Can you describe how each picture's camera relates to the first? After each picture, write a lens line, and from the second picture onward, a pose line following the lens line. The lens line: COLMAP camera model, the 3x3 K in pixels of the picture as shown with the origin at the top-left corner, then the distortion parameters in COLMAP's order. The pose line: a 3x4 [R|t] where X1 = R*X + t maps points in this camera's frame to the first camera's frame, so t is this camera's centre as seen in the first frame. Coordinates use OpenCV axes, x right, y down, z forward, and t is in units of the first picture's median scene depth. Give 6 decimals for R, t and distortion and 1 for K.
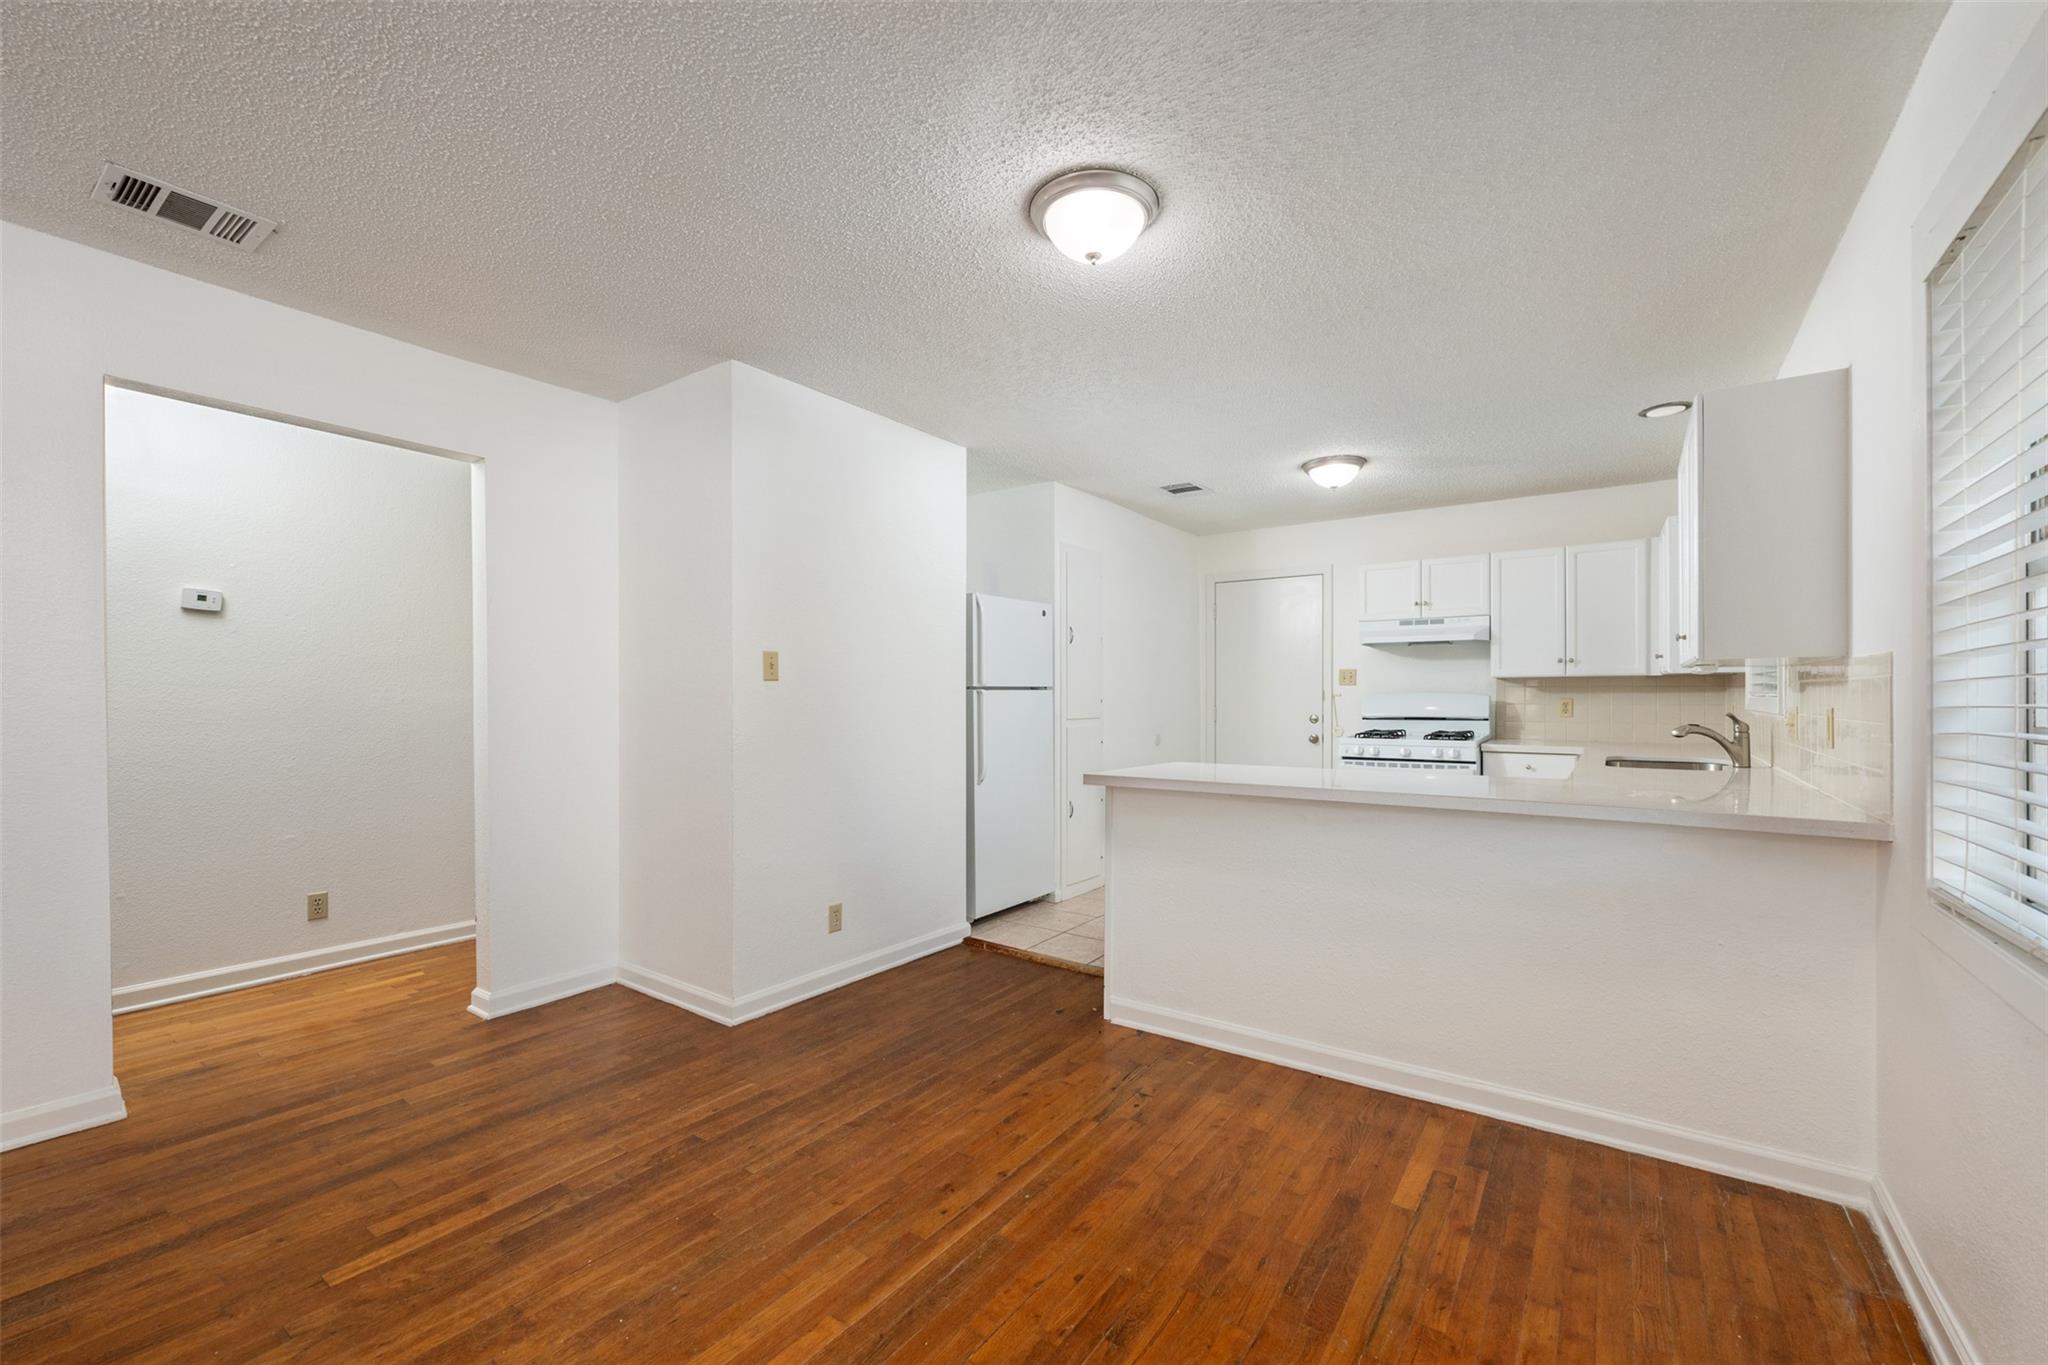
lens RADIAL K [[884.4, 0, 980.2], [0, 884.4, 693.9], [0, 0, 1]] dist [-0.003577, -0.000316]
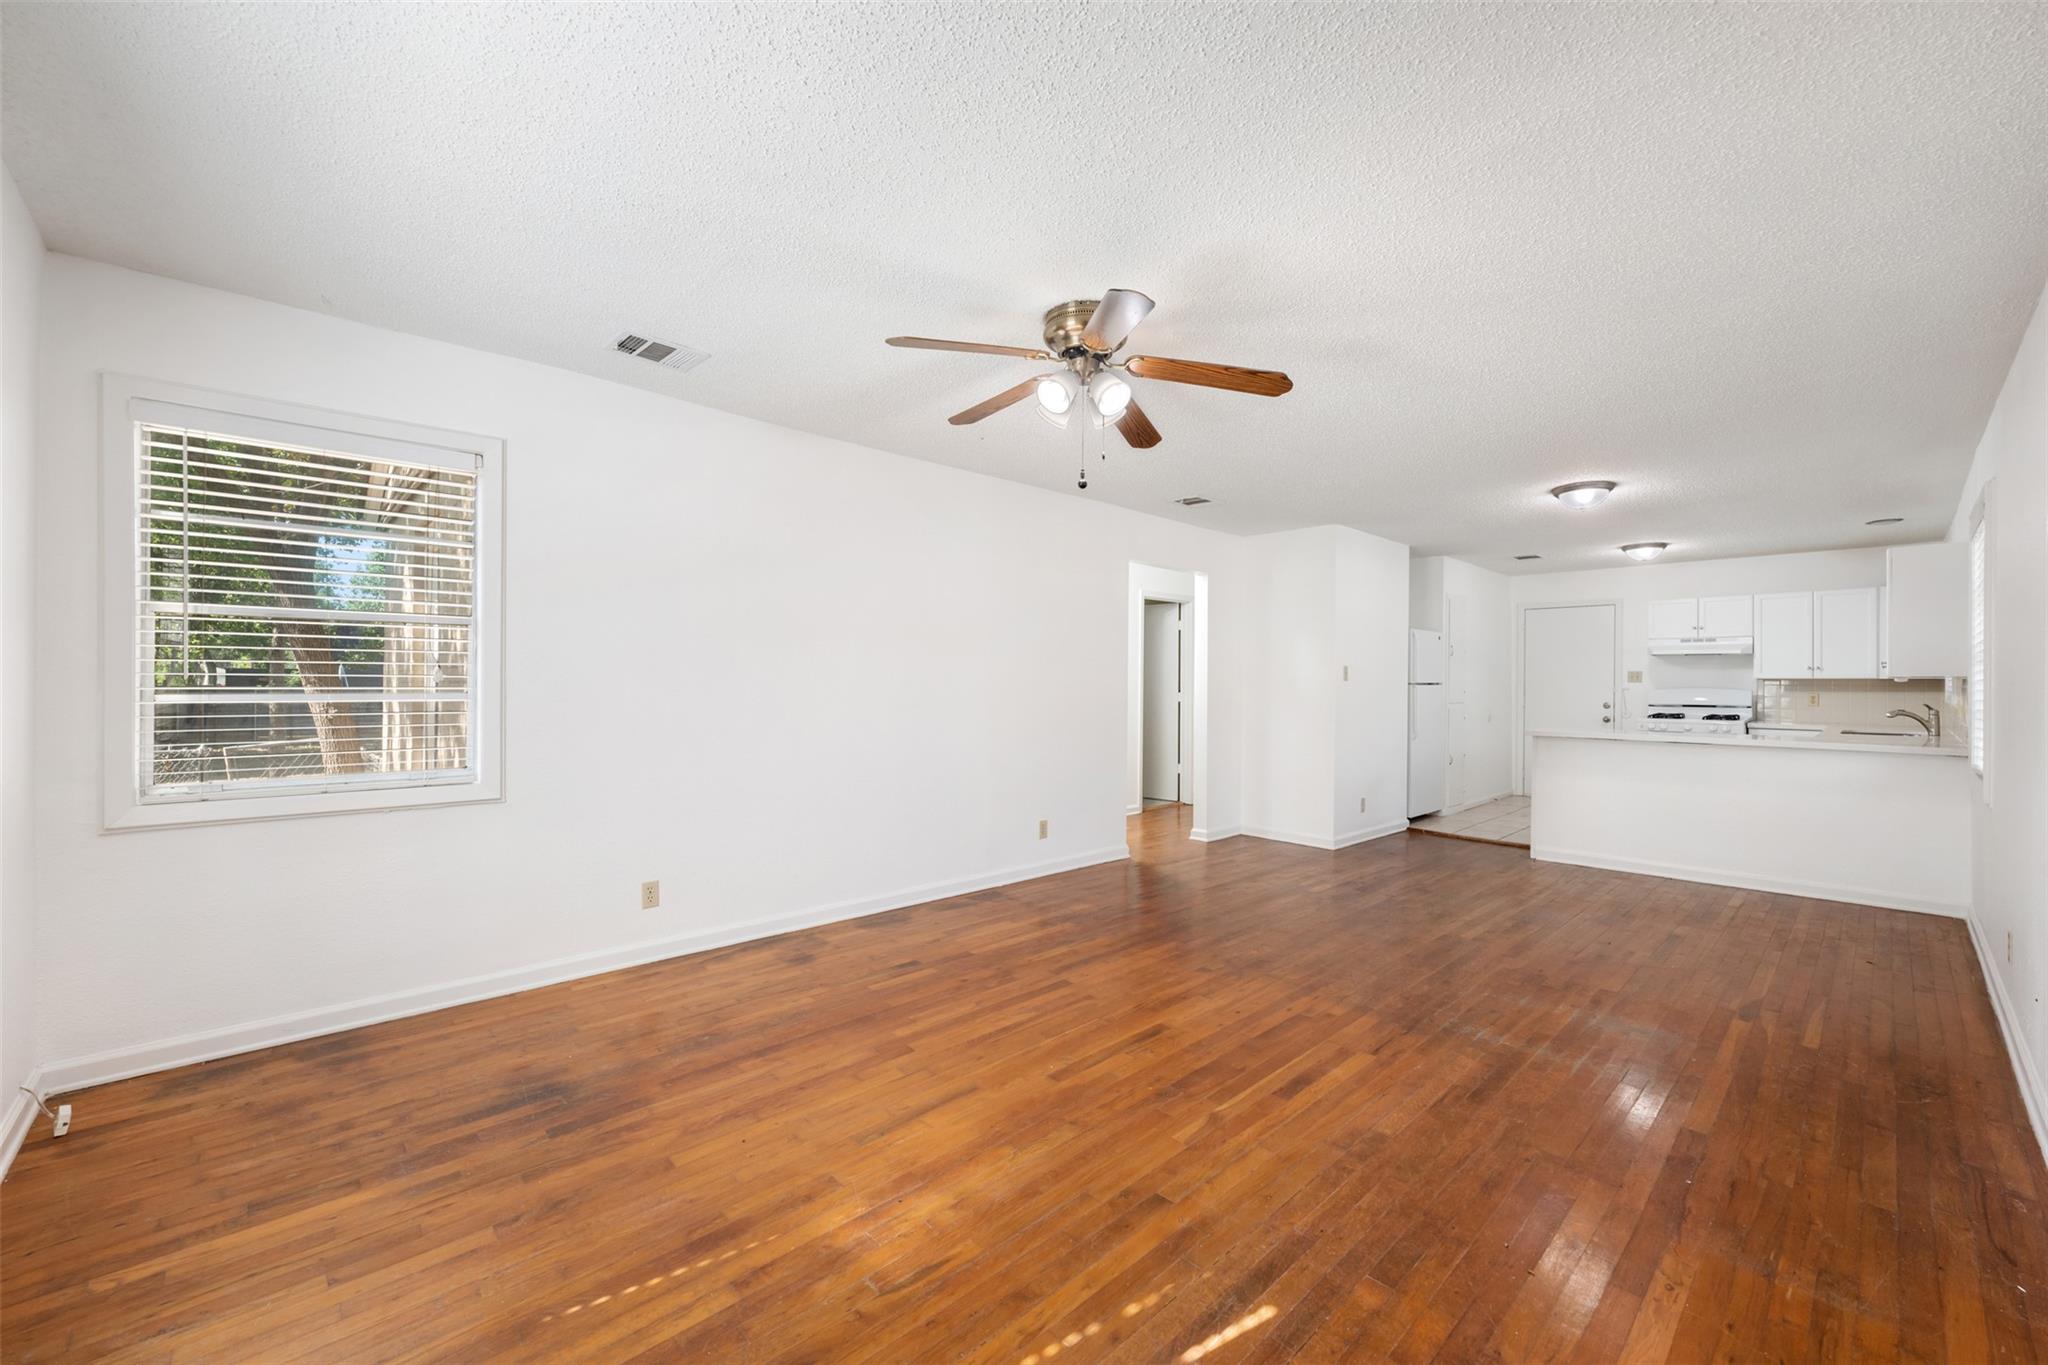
lens RADIAL K [[812.1, 0, 1017.6], [0, 812.1, 684.9], [0, 0, 1]] dist [0.001535, 0.000085]
pose [[0.983378, 0.010836, -0.181246, -0.383258], [-0.009920, 0.999933, 0.005959, -0.004337], [0.181298, -0.004062, 0.983420, -0.558435]]
